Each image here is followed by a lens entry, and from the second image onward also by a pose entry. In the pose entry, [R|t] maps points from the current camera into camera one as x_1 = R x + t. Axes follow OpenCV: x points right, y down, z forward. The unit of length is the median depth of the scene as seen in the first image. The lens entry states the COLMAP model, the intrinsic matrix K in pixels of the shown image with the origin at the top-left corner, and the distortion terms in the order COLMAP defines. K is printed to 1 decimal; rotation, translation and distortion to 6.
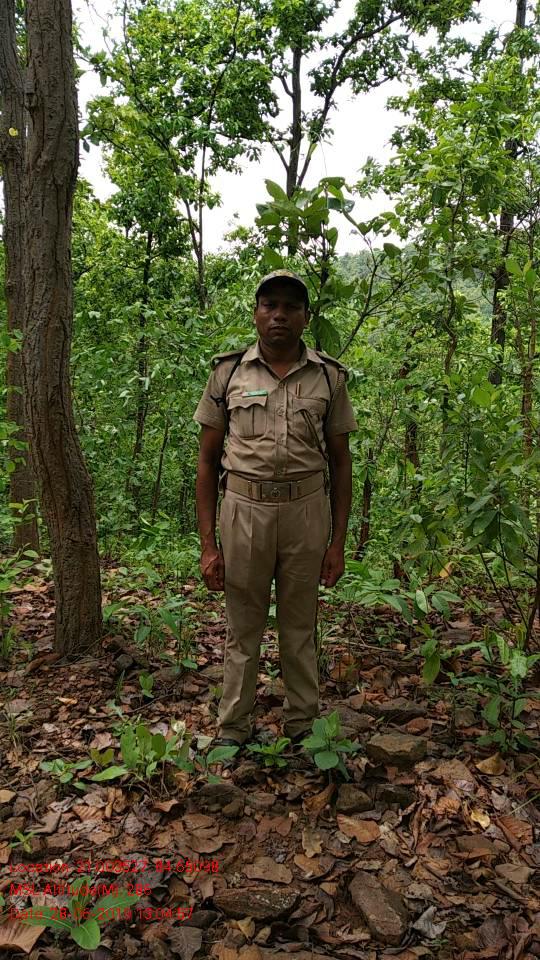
lens RADIAL K [[728.0, 0, 270.0], [0, 728.0, 480.0], [0, 0, 1]] dist [0.054921, -0.098027]
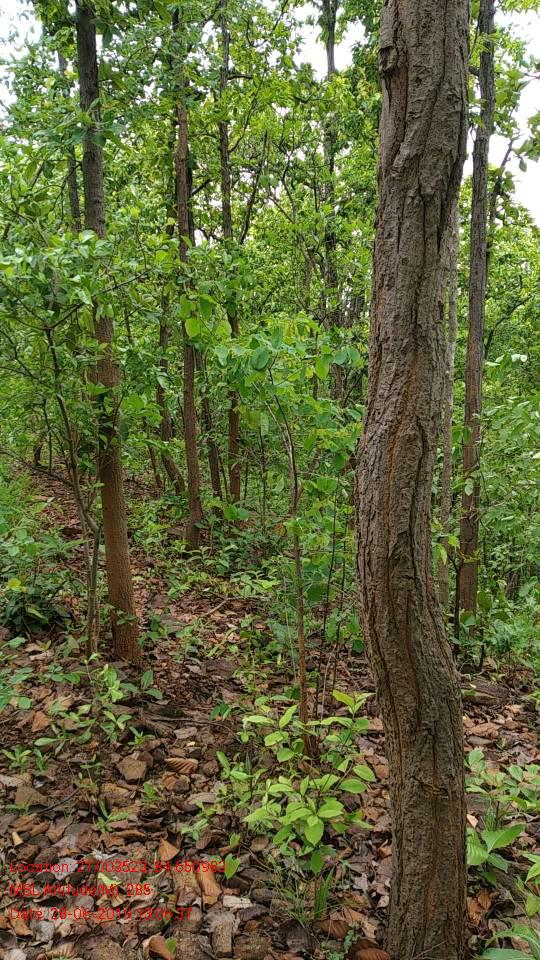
lens RADIAL K [[728.0, 0, 270.0], [0, 728.0, 480.0], [0, 0, 1]] dist [0.054921, -0.098027]
pose [[0.842597, 0.047109, -0.536480, -0.068917], [-0.070042, 0.997292, -0.022434, -0.151936], [0.533970, 0.056479, 0.843615, 0.445564]]
